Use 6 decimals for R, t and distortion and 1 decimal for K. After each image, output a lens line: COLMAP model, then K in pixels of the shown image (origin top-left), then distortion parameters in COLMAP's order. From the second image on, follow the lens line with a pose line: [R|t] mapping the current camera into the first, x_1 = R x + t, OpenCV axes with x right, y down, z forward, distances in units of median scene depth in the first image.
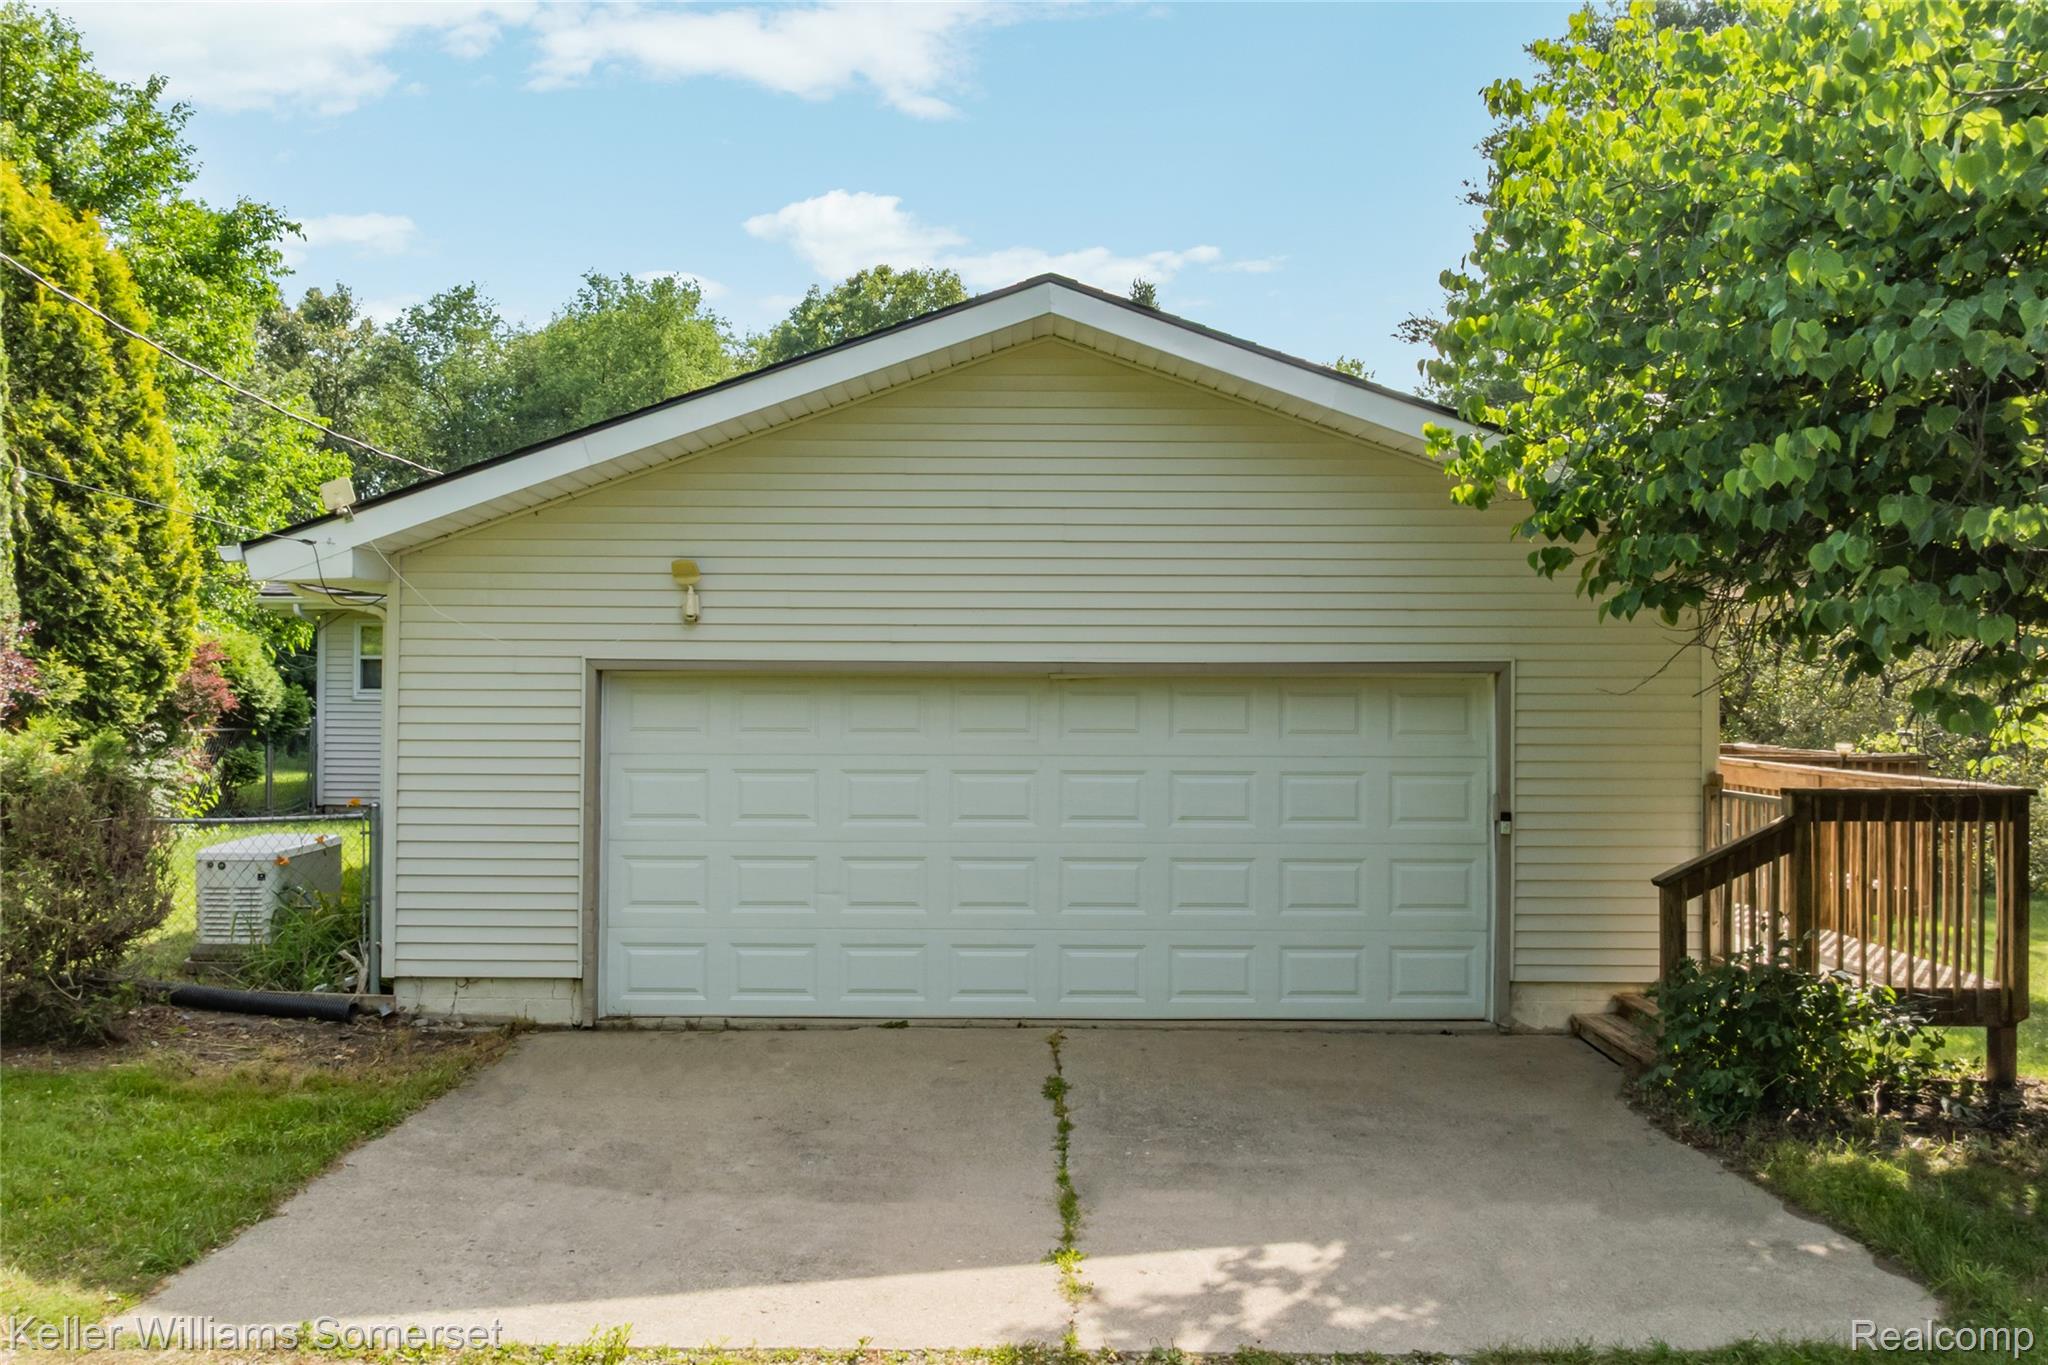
lens RADIAL K [[1763.7, 0, 1024.1], [0, 1763.7, 679.2], [0, 0, 1]] dist [-0.022034, -0.002386]
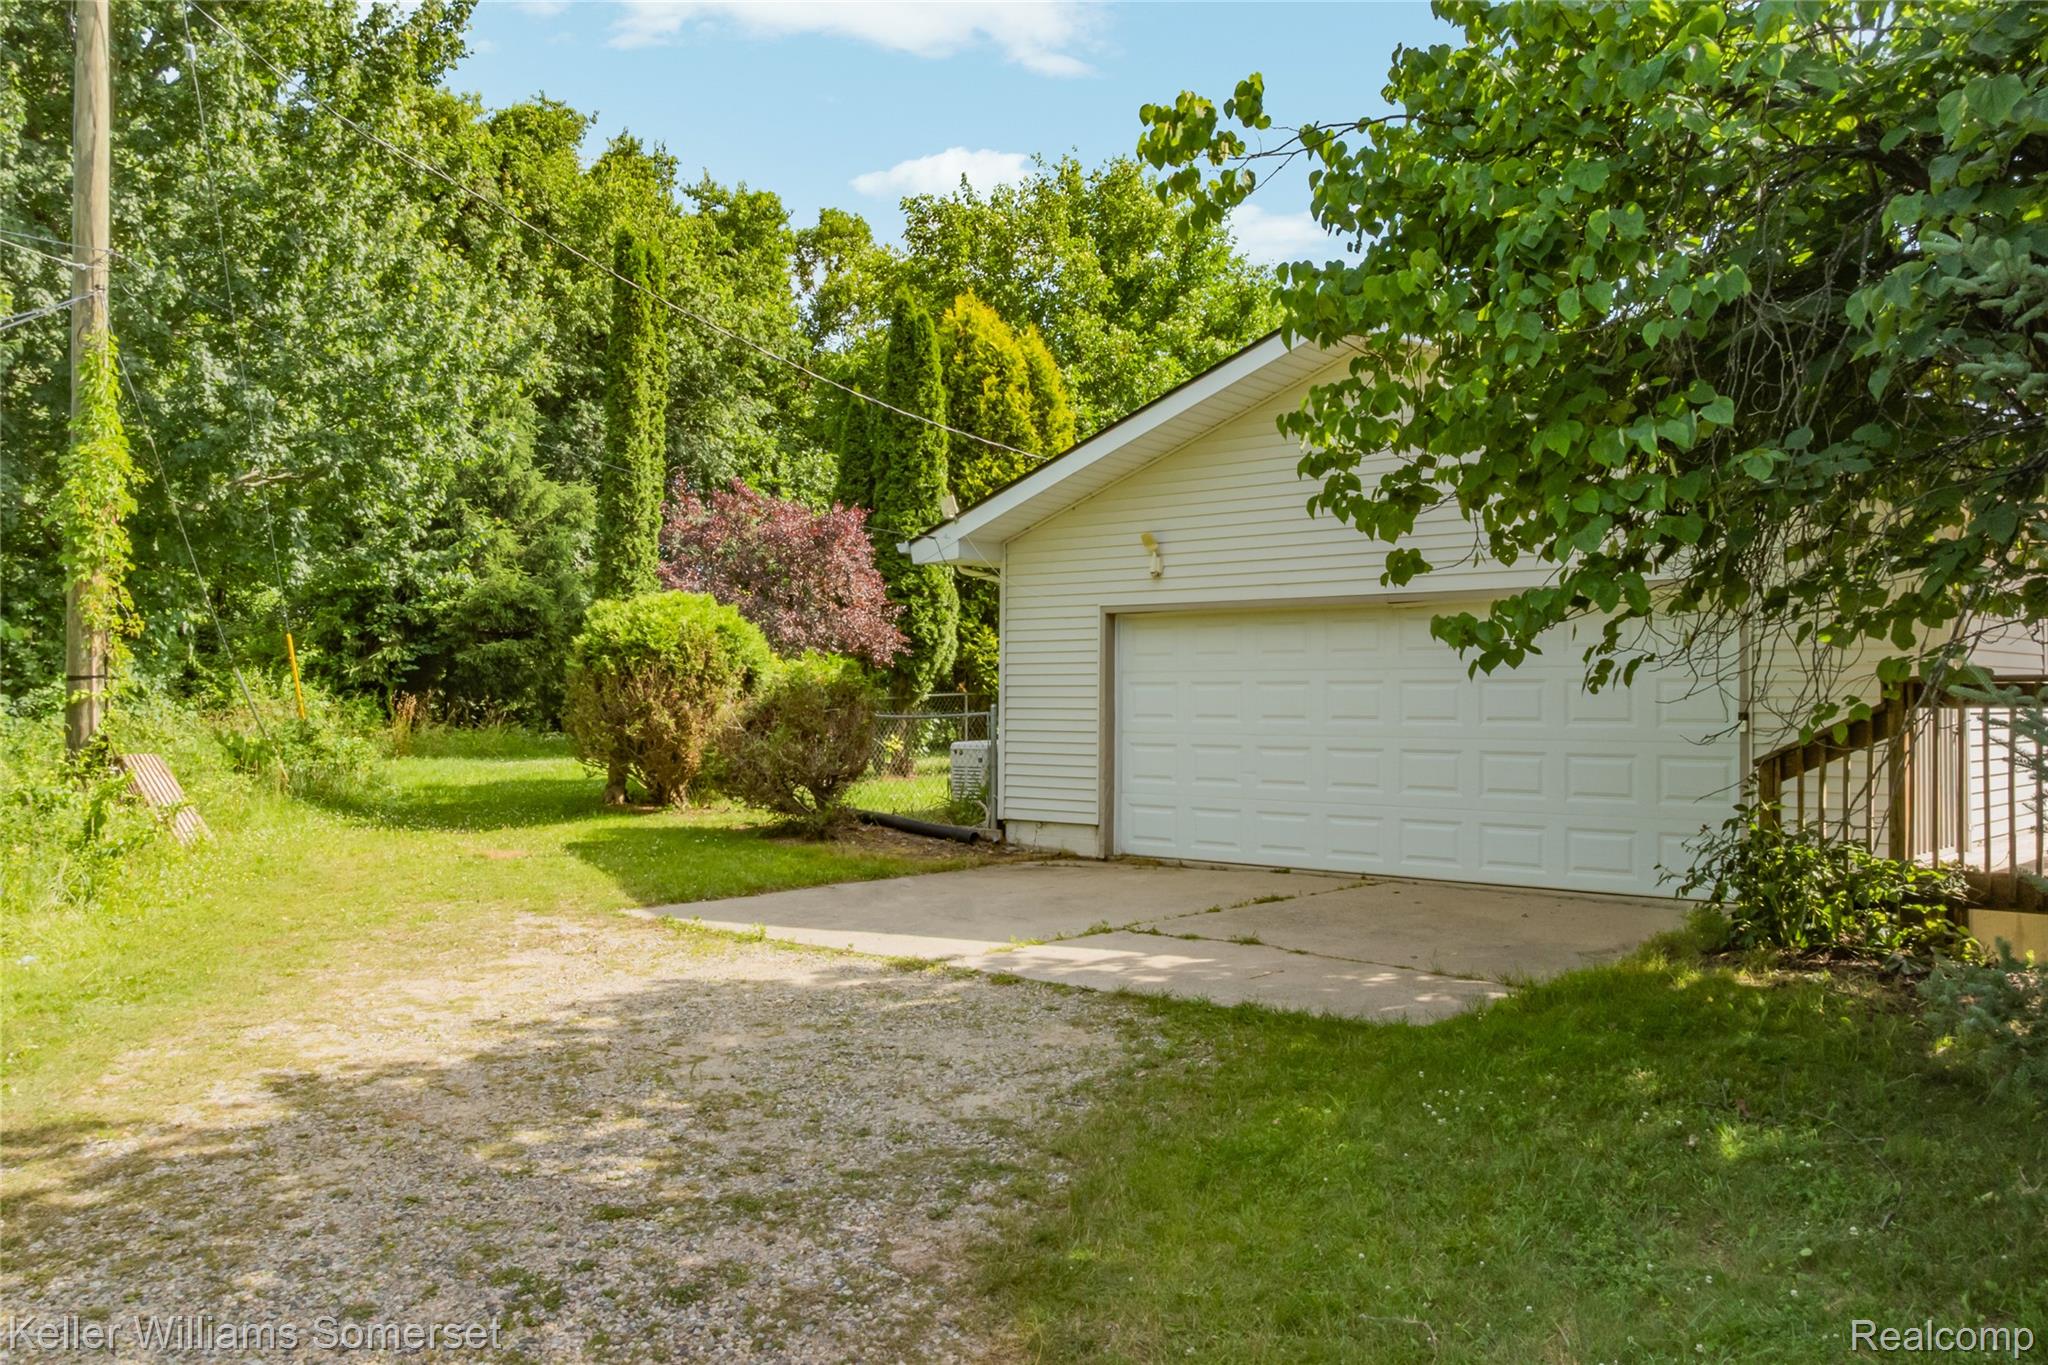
lens RADIAL K [[1763.7, 0, 1024.7], [0, 1763.7, 687.8], [0, 0, 1]] dist [-0.022034, -0.002386]
pose [[0.732758, -0.008235, -0.680440, 0.691096], [0.004953, 0.999965, -0.006768, 0.065058], [0.680472, 0.001589, 0.732773, -0.111248]]
